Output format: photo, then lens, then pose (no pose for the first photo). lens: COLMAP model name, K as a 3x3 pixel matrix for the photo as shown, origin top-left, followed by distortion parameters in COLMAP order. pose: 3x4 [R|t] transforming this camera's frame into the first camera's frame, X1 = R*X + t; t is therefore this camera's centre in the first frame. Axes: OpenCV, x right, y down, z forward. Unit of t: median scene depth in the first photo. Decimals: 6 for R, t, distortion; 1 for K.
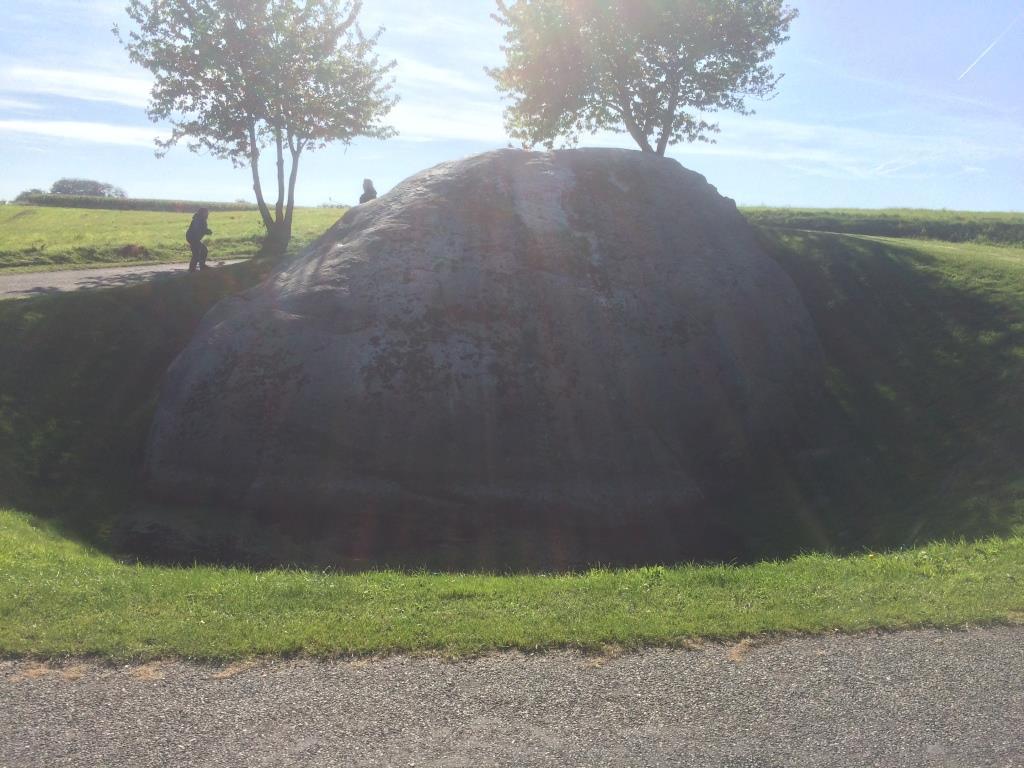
lens RADIAL K [[878.4, 0, 534.9], [0, 878.4, 383.7], [0, 0, 1]] dist [0.140262, -0.191214]
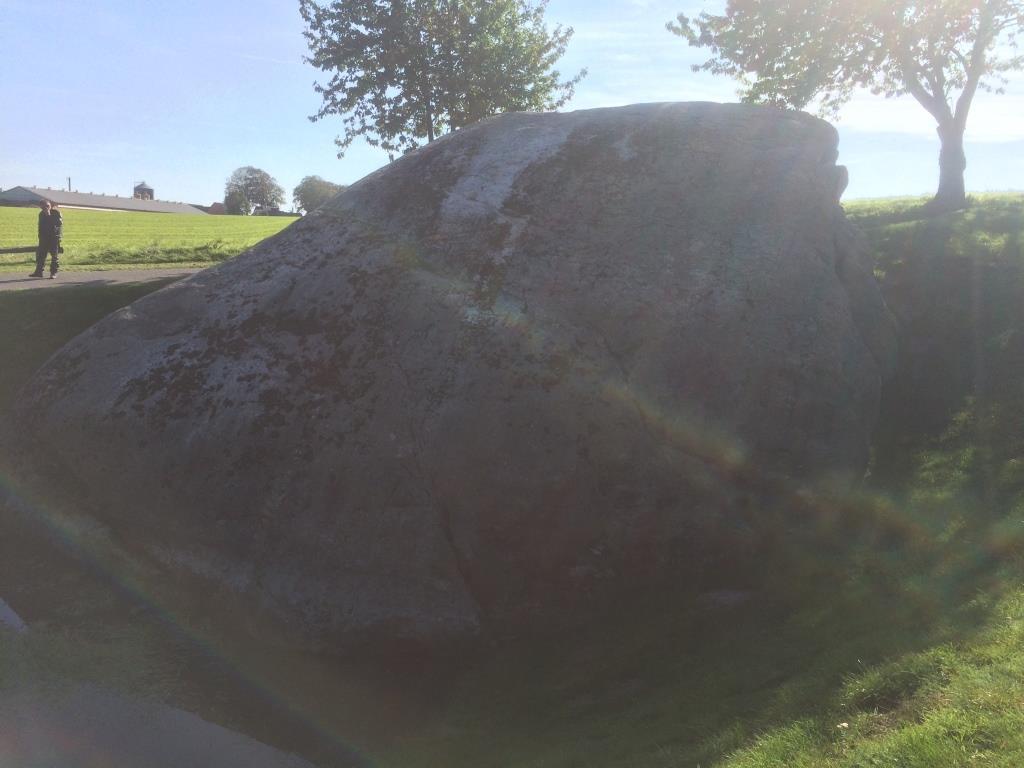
lens RADIAL K [[878.4, 0, 534.9], [0, 878.4, 383.7], [0, 0, 1]] dist [0.140262, -0.191214]
pose [[0.845973, 0.084324, -0.526517, 0.337042], [-0.091299, 0.995742, 0.012780, -0.036360], [0.525352, 0.037259, 0.850069, 0.304974]]
